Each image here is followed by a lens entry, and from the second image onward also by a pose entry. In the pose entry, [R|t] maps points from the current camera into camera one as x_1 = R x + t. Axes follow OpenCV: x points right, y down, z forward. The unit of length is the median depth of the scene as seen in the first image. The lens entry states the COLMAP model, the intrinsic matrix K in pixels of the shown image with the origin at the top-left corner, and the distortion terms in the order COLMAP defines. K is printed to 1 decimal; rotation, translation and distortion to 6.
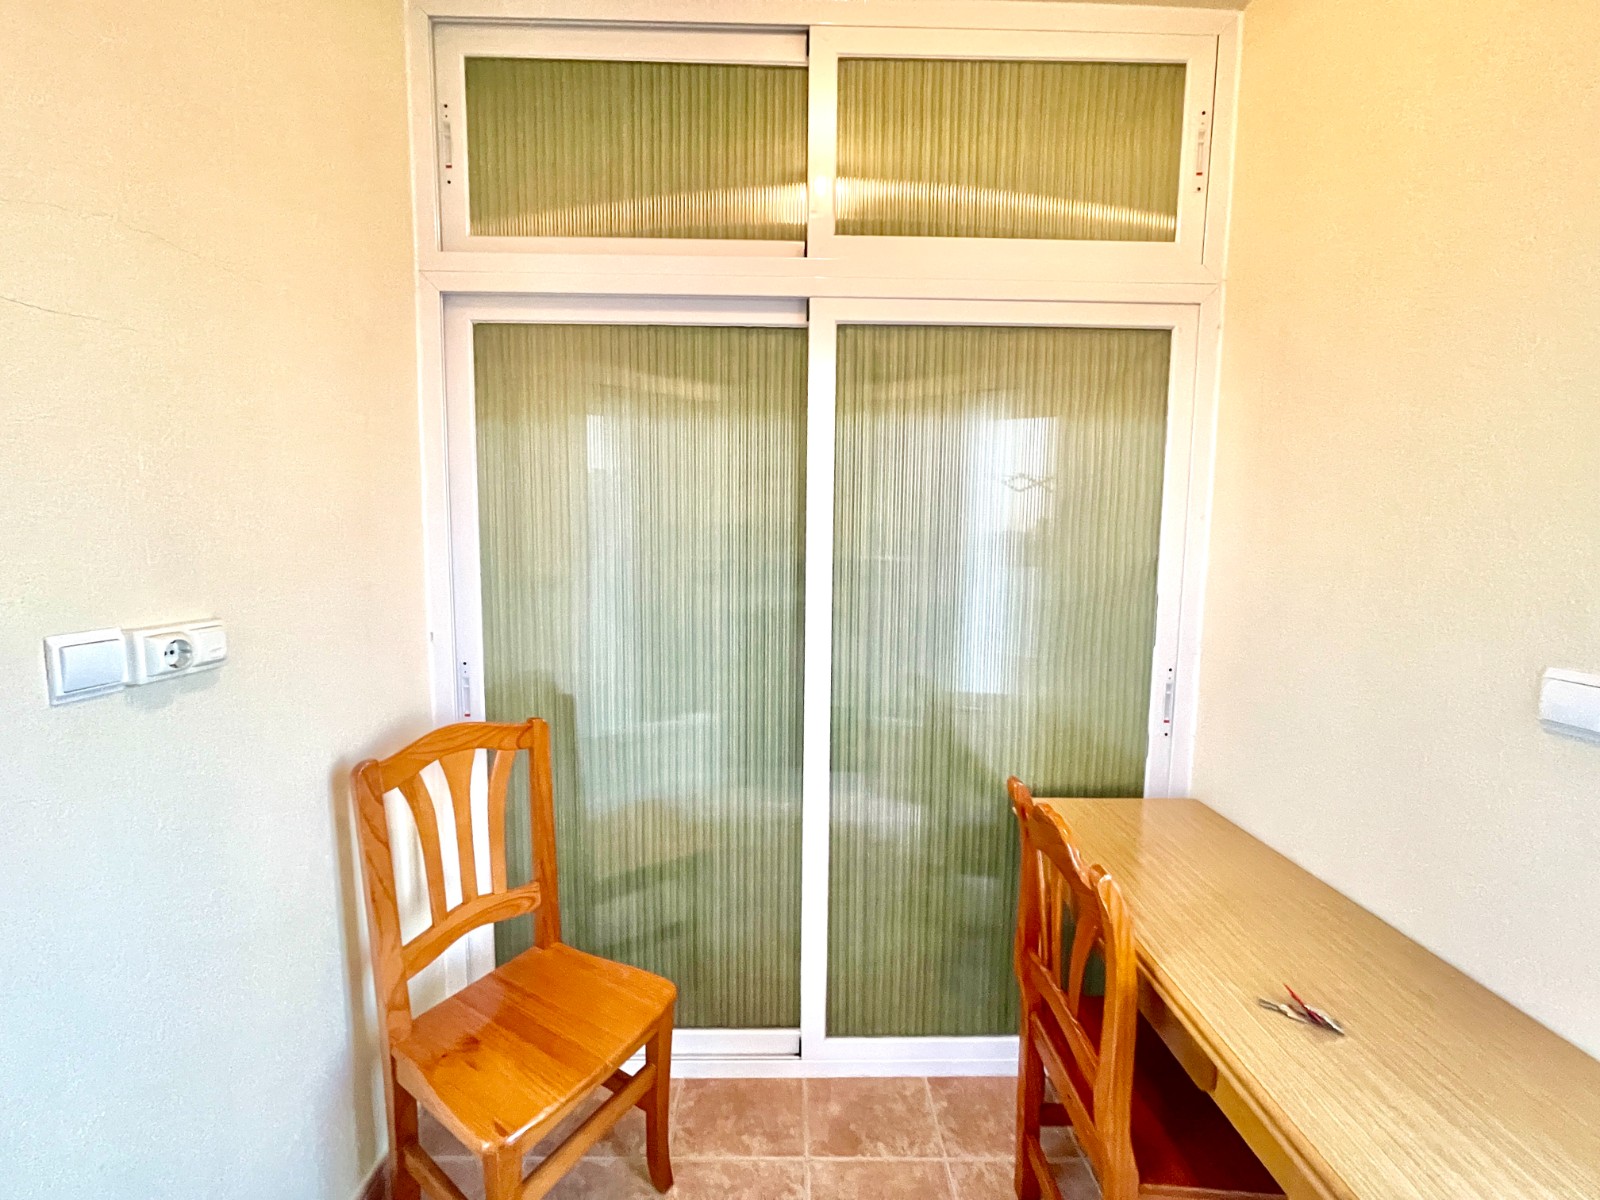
lens RADIAL K [[640.6, 0, 796.6], [0, 640.6, 595.5], [0, 0, 1]] dist [-0.004664, -0.000112]
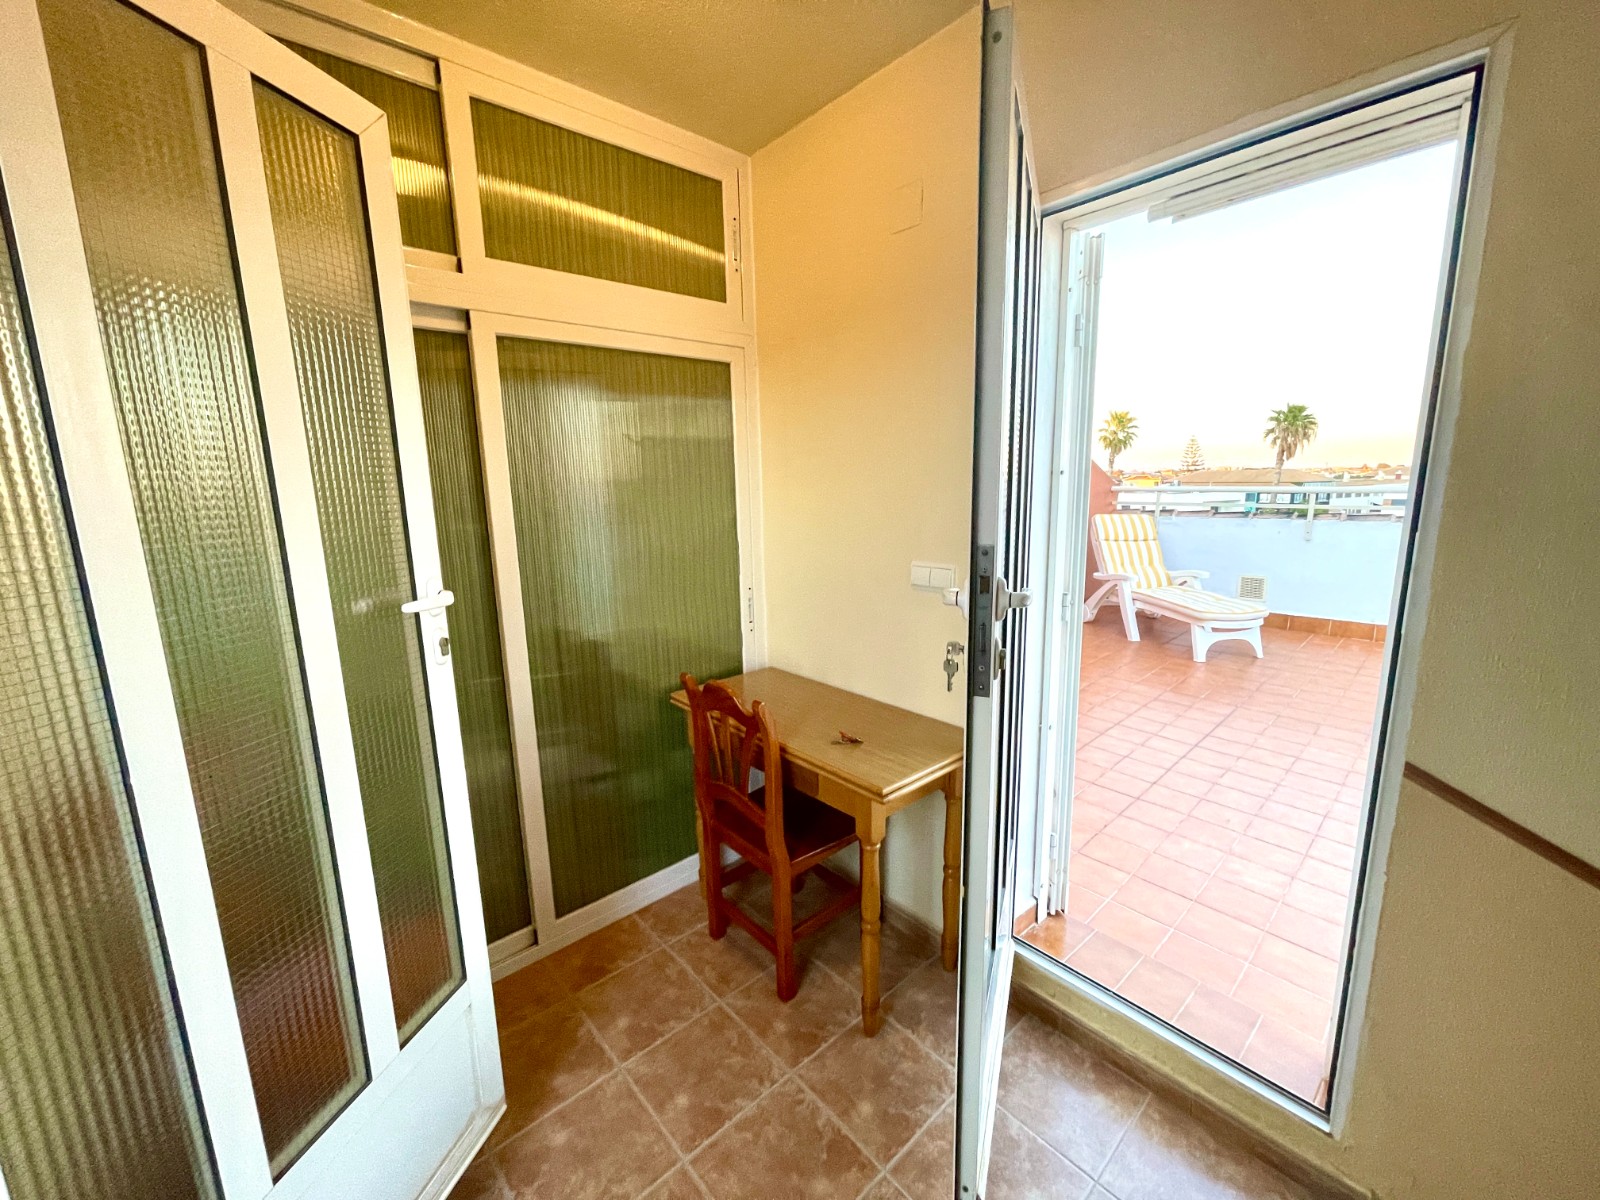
lens RADIAL K [[640.6, 0, 796.8], [0, 640.6, 596.1], [0, 0, 1]] dist [-0.004664, -0.000112]
pose [[0.752920, -0.145014, 0.641937, -0.340749], [0.092654, 0.989063, 0.114757, -0.035088], [-0.651557, -0.026925, 0.758121, -0.258727]]
